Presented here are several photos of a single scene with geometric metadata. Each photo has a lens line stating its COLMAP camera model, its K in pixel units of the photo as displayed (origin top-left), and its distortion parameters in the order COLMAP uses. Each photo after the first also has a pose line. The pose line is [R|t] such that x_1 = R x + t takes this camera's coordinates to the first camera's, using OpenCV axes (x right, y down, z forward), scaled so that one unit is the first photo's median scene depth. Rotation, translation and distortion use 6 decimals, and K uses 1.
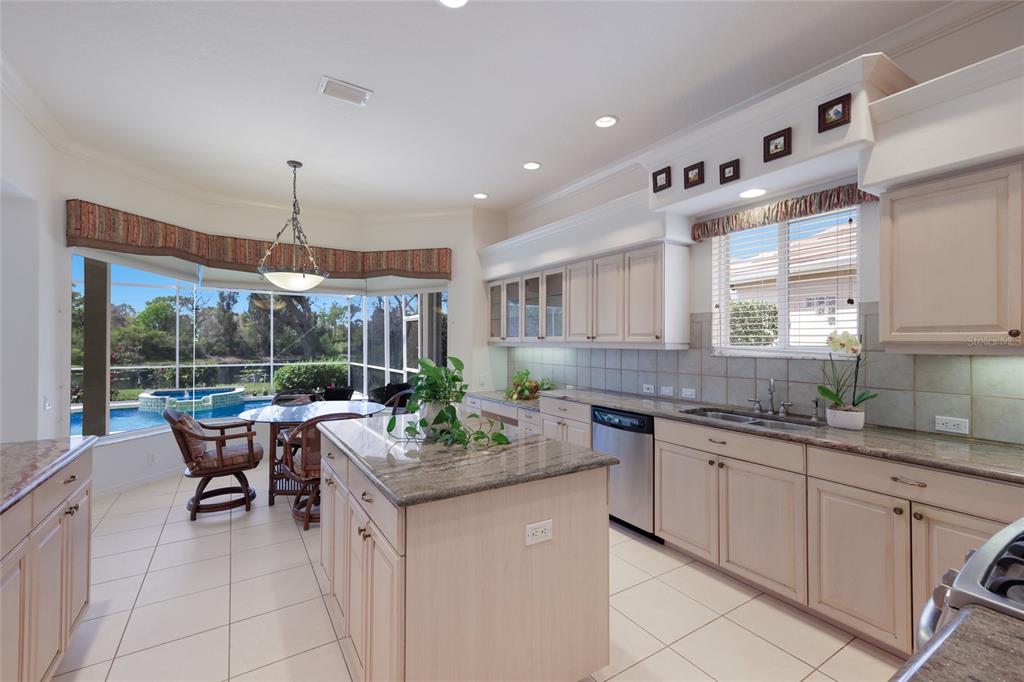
lens RADIAL K [[447.2, 0, 512.0], [0, 447.2, 341.0], [0, 0, 1]] dist [0.010754, 0.000212]
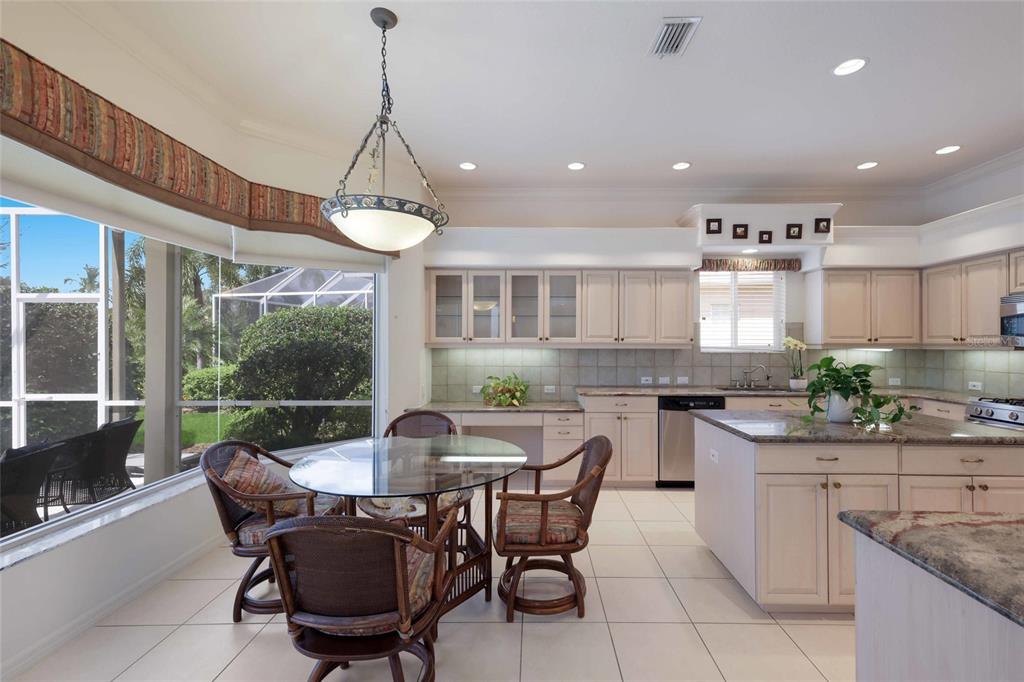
lens RADIAL K [[447.2, 0, 512.0], [0, 447.2, 341.0], [0, 0, 1]] dist [0.010754, 0.000212]
pose [[0.530607, 0.008136, 0.847579, -0.854669], [-0.001291, 0.999961, -0.008791, 0.006274], [-0.847617, 0.003570, 0.530597, 0.579273]]
